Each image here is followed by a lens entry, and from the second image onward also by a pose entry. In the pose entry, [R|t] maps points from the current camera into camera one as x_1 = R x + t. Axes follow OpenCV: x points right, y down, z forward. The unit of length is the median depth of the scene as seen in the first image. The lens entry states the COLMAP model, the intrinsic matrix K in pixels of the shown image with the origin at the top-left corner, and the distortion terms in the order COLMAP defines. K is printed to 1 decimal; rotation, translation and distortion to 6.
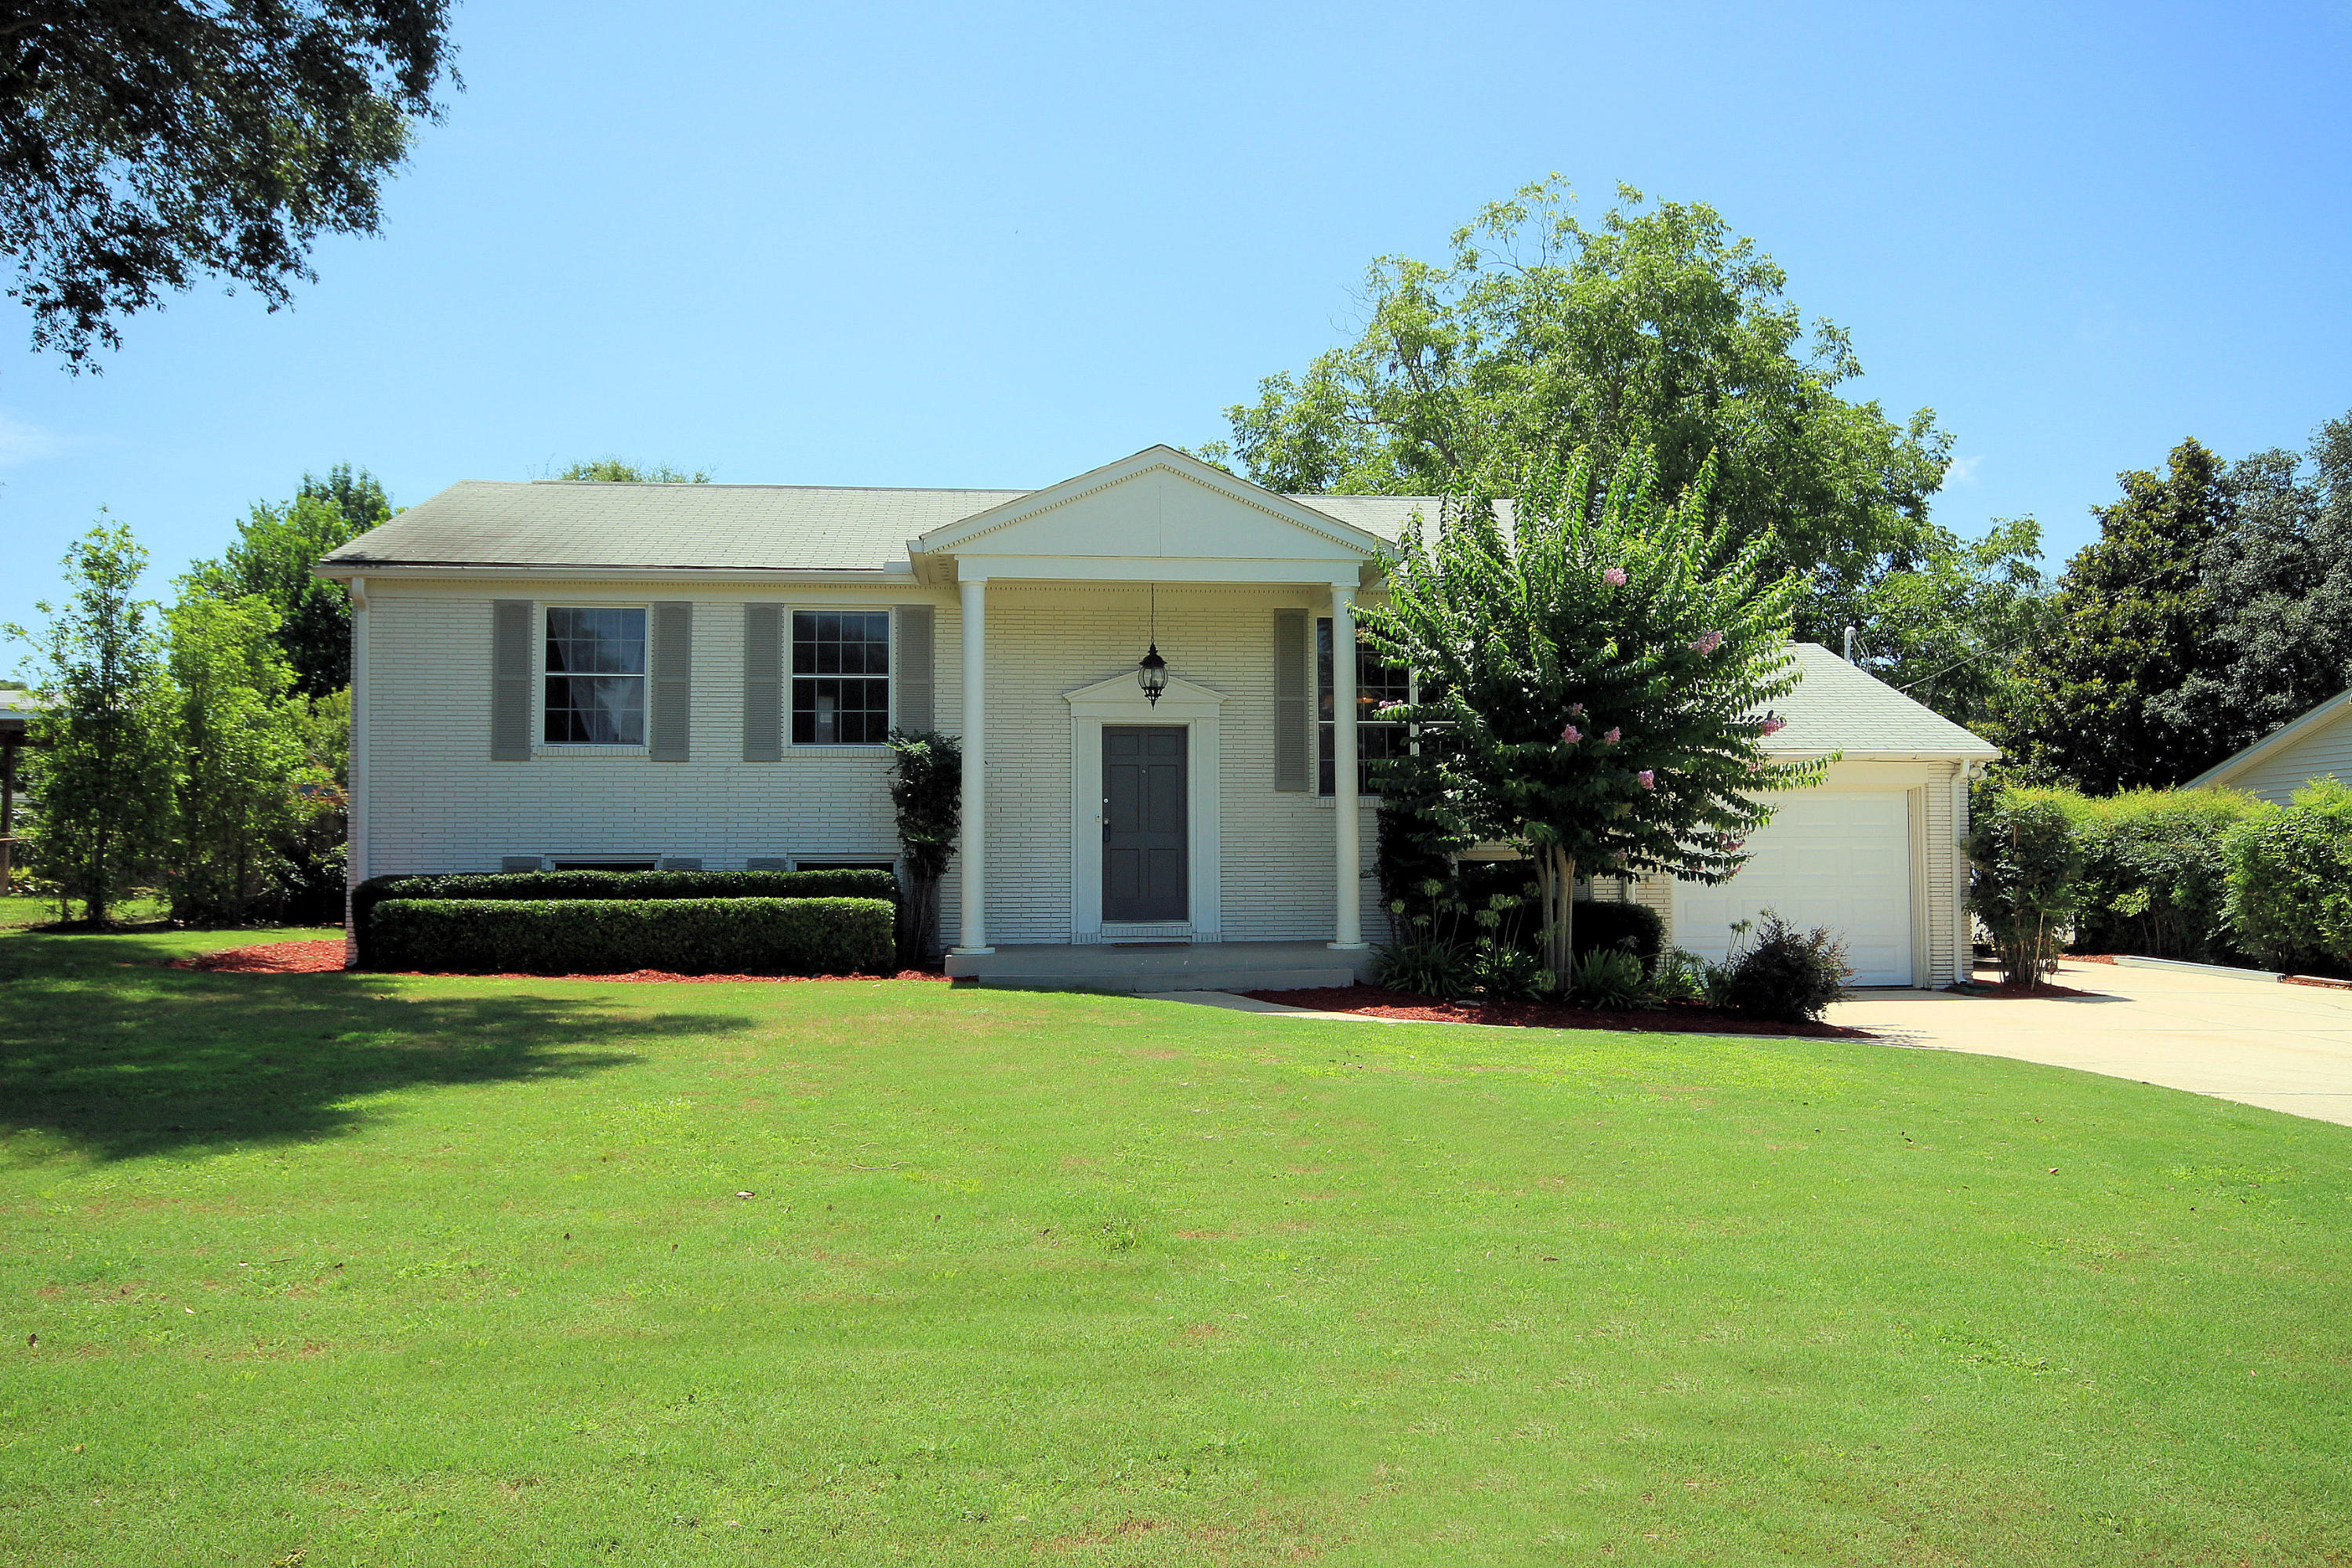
lens RADIAL K [[1704.0, 0, 1191.3], [0, 1704.0, 789.7], [0, 0, 1]] dist [0.011937, -0.010246]
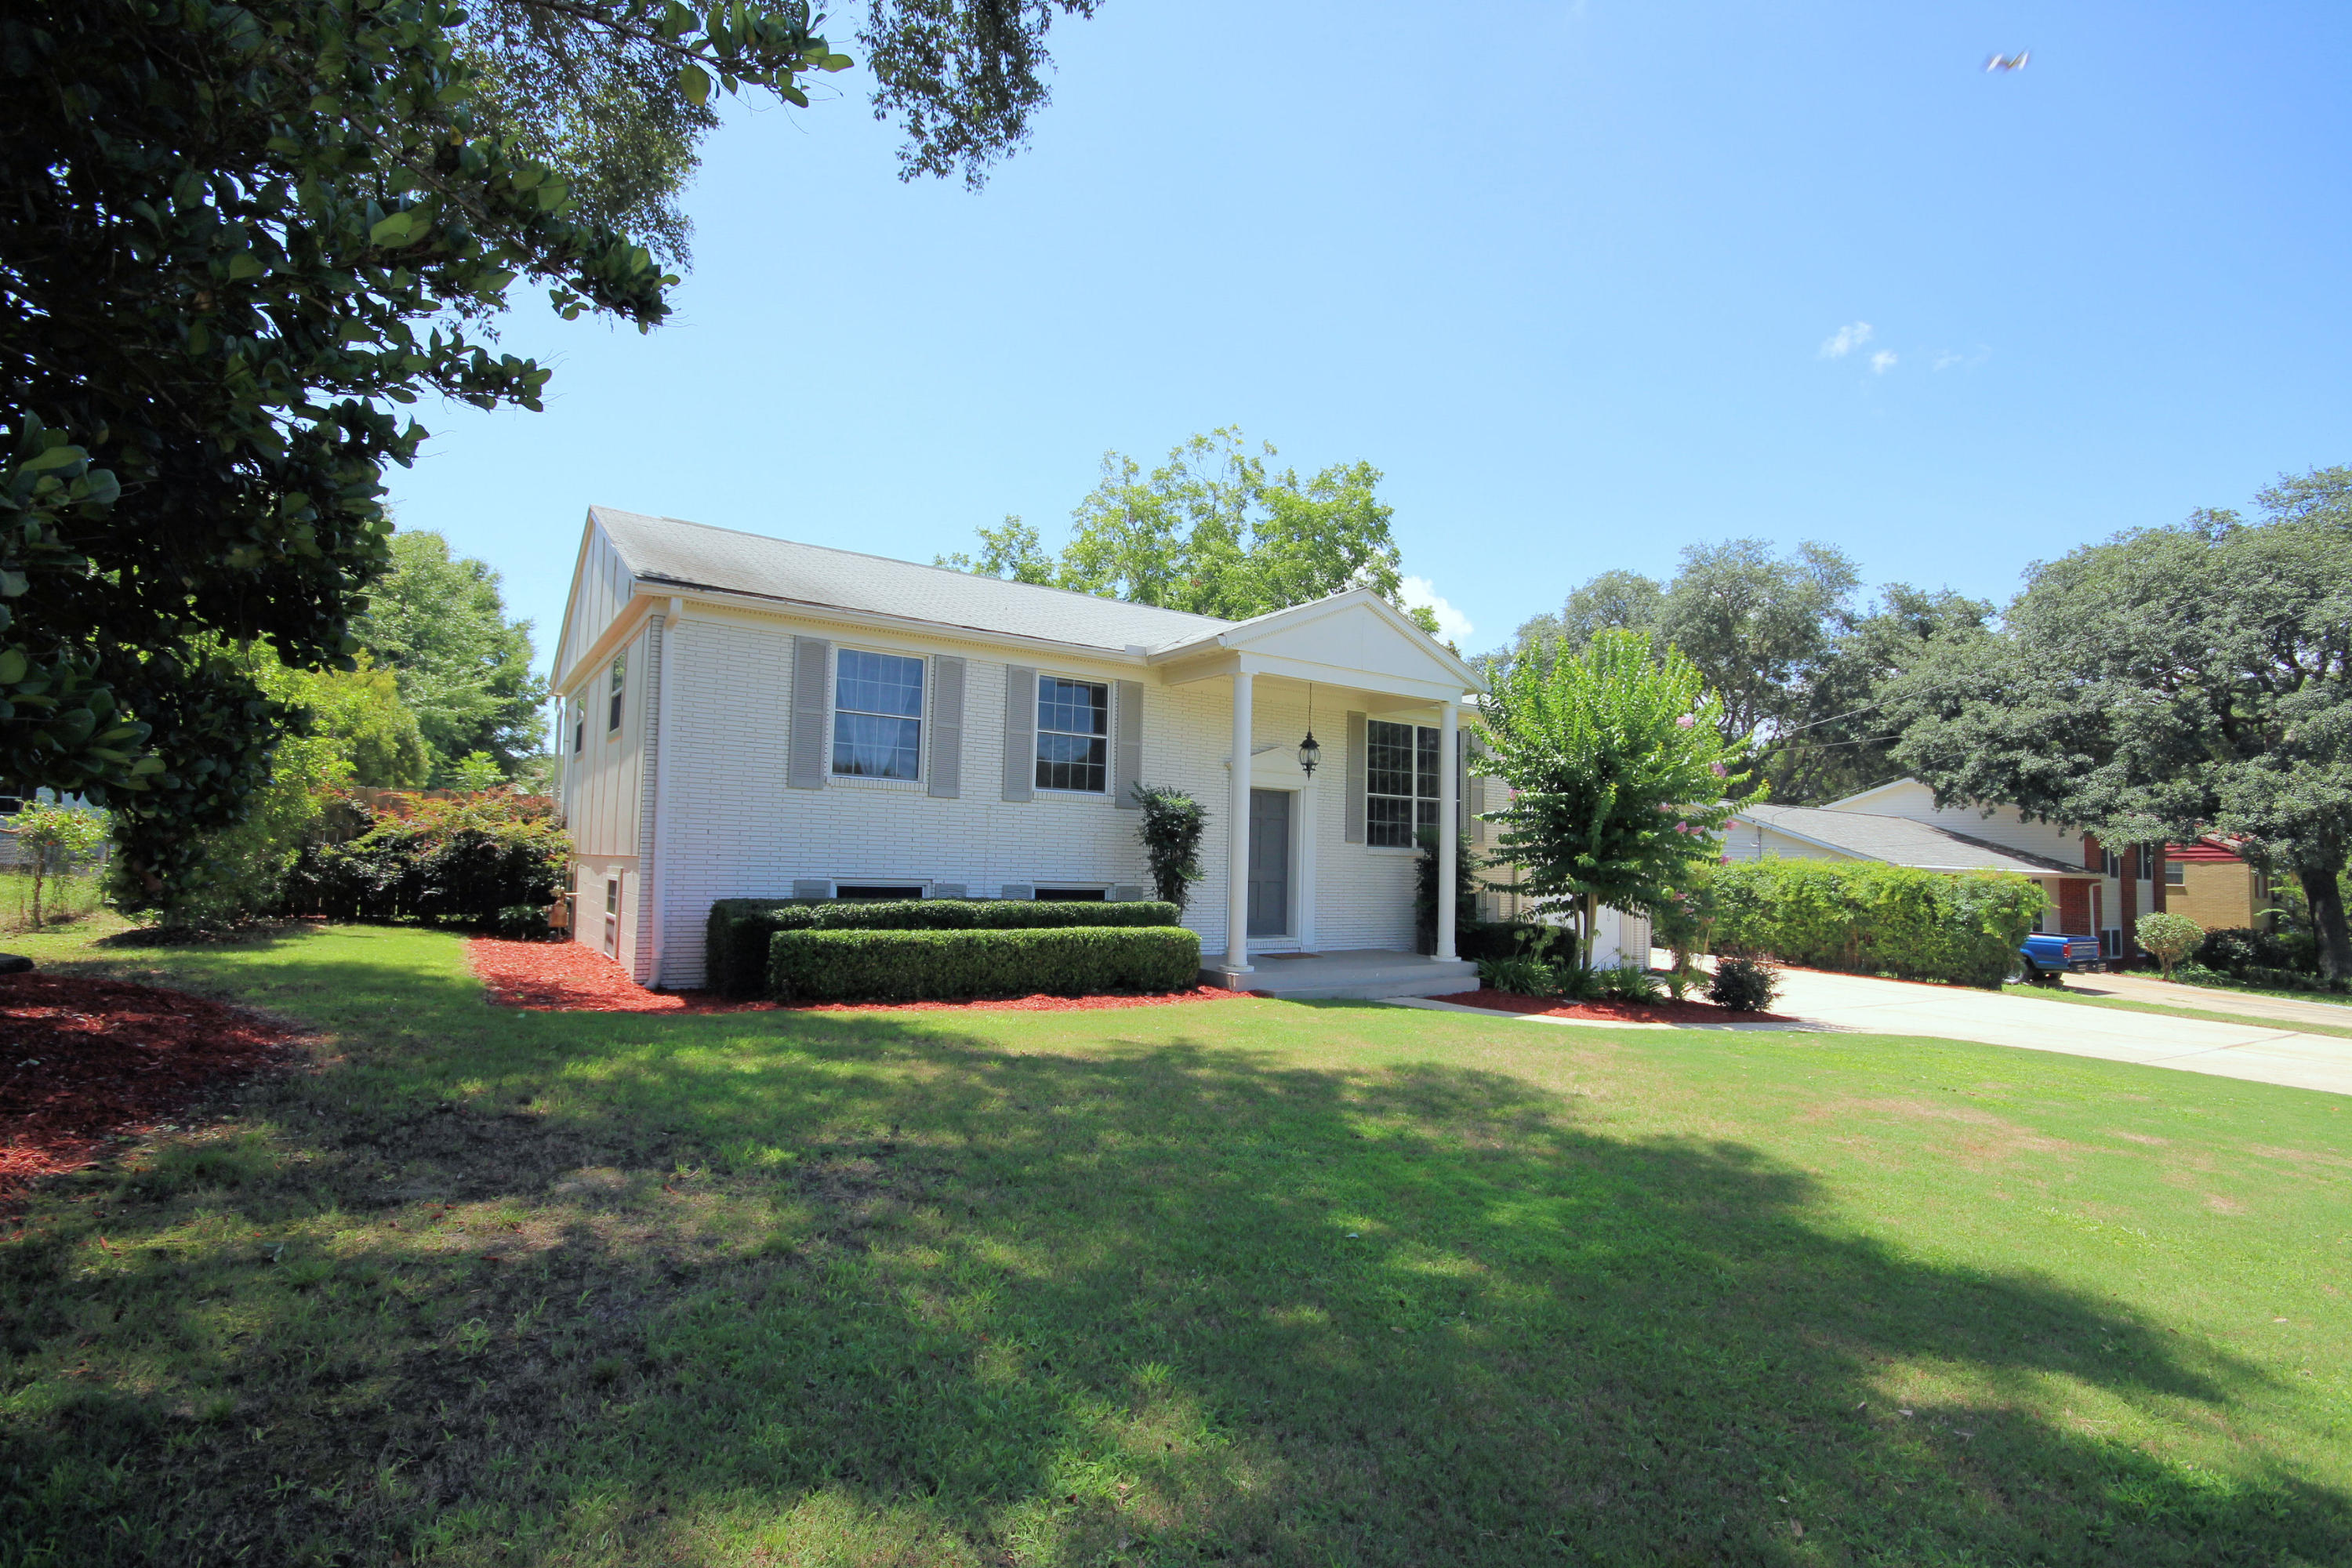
lens RADIAL K [[1079.6, 0, 1162.4], [0, 1079.6, 787.1], [0, 0, 1]] dist [-0.001414, -0.004601]
pose [[0.880739, 0.061475, 0.469595, -0.515648], [-0.058100, 0.998075, -0.021690, -0.016471], [-0.470025, -0.008180, 0.882615, 0.302973]]
